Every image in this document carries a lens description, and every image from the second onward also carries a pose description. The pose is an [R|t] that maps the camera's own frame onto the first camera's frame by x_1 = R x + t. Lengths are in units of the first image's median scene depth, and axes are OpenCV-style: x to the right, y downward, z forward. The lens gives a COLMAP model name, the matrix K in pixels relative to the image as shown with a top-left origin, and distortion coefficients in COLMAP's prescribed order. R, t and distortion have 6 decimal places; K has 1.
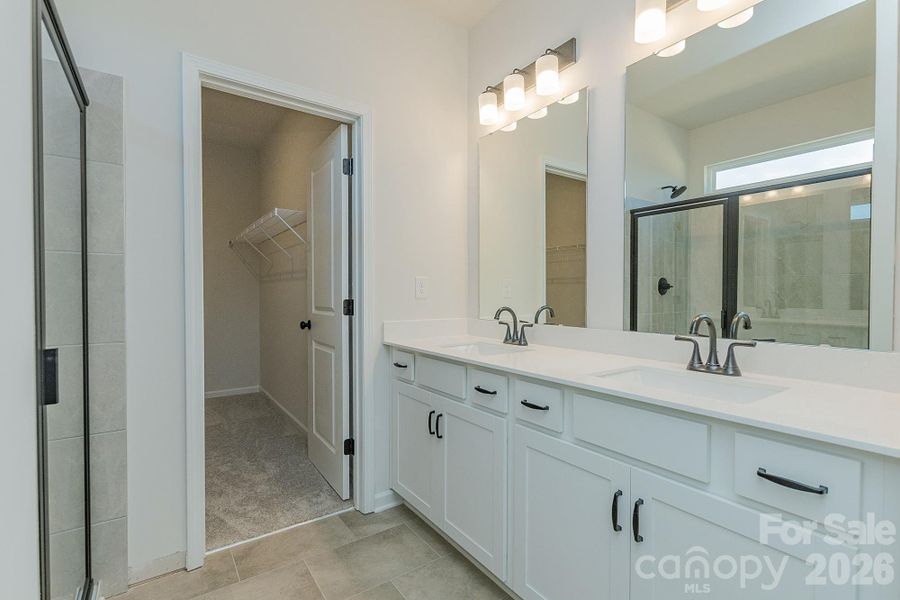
lens RADIAL K [[405.3, 0, 453.3], [0, 405.3, 301.7], [0, 0, 1]] dist [0.000189, -0.000120]
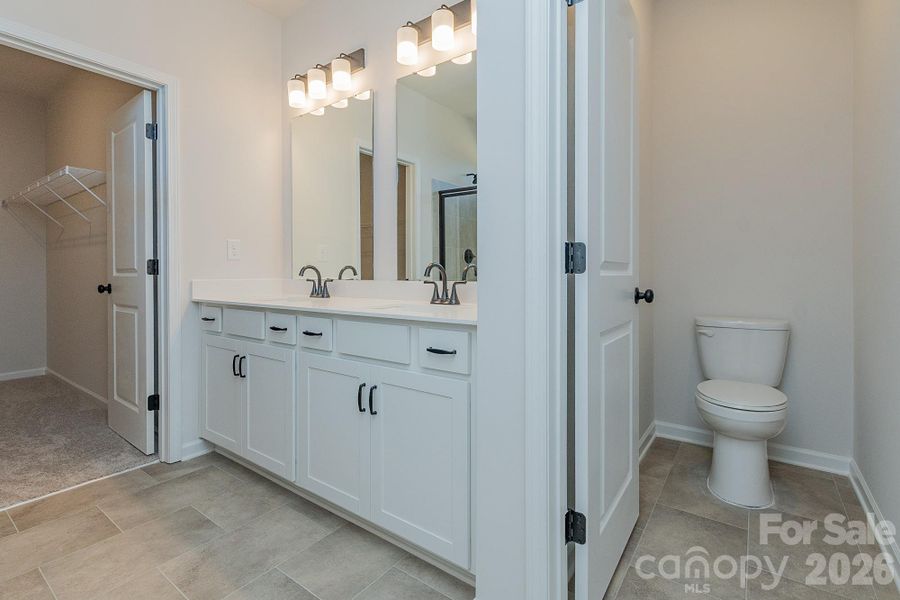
lens RADIAL K [[413.0, 0, 452.4], [0, 413.0, 274.9], [0, 0, 1]] dist [0.003491, -0.003506]
pose [[0.946717, -0.006806, 0.321993, 0.127807], [0.012200, 0.999817, -0.014735, 0.060715], [-0.321834, 0.017878, 0.946627, -0.249245]]
